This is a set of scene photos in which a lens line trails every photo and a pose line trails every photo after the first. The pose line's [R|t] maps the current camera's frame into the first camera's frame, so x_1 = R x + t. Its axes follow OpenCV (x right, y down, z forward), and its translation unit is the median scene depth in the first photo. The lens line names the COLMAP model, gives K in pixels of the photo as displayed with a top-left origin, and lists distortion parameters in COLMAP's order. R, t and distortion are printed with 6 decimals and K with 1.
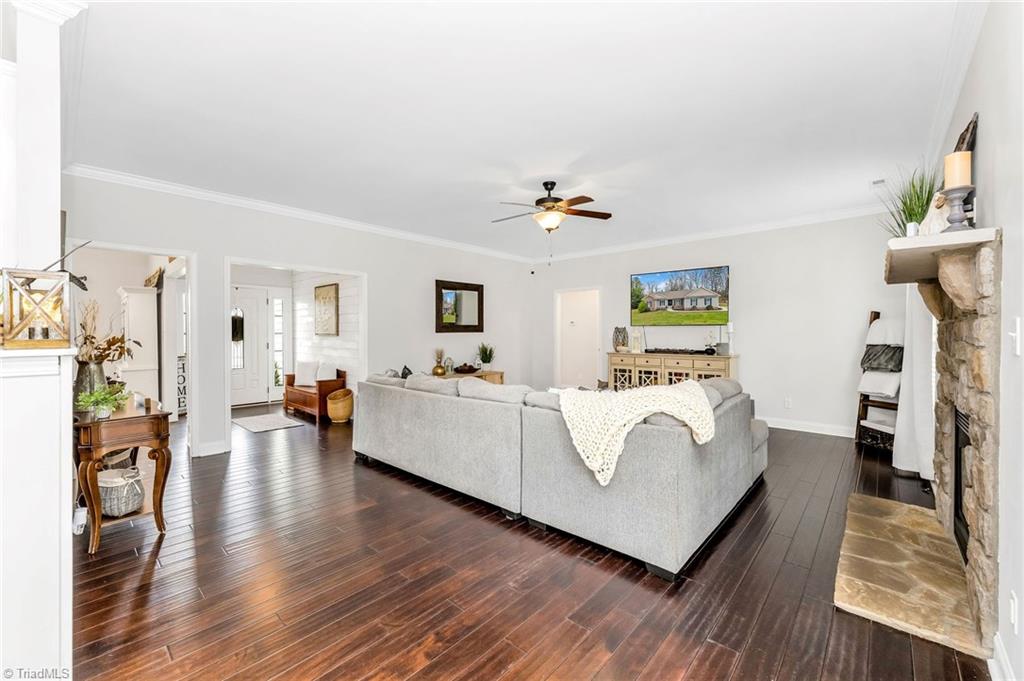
lens RADIAL K [[411.3, 0, 509.2], [0, 411.3, 340.3], [0, 0, 1]] dist [-0.002581, -0.000070]
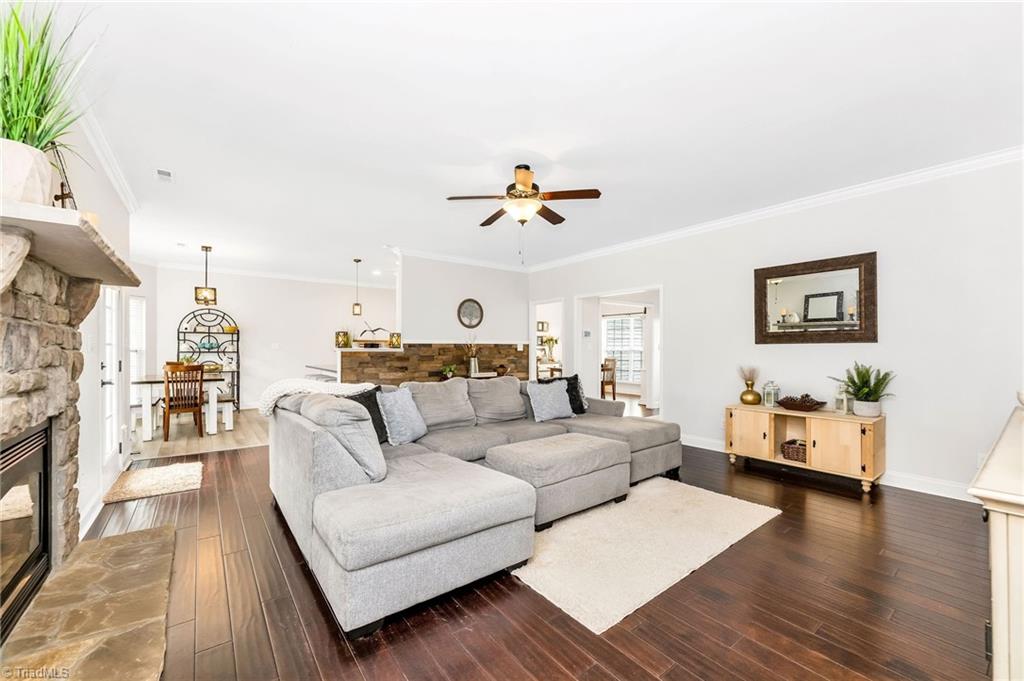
lens RADIAL K [[411.3, 0, 509.7], [0, 411.3, 345.6], [0, 0, 1]] dist [-0.002581, -0.000070]
pose [[-0.178863, -0.004083, -0.983866, 0.975108], [-0.017548, 0.999846, -0.000959, -0.012580], [0.983718, 0.017093, -0.178907, 1.174734]]
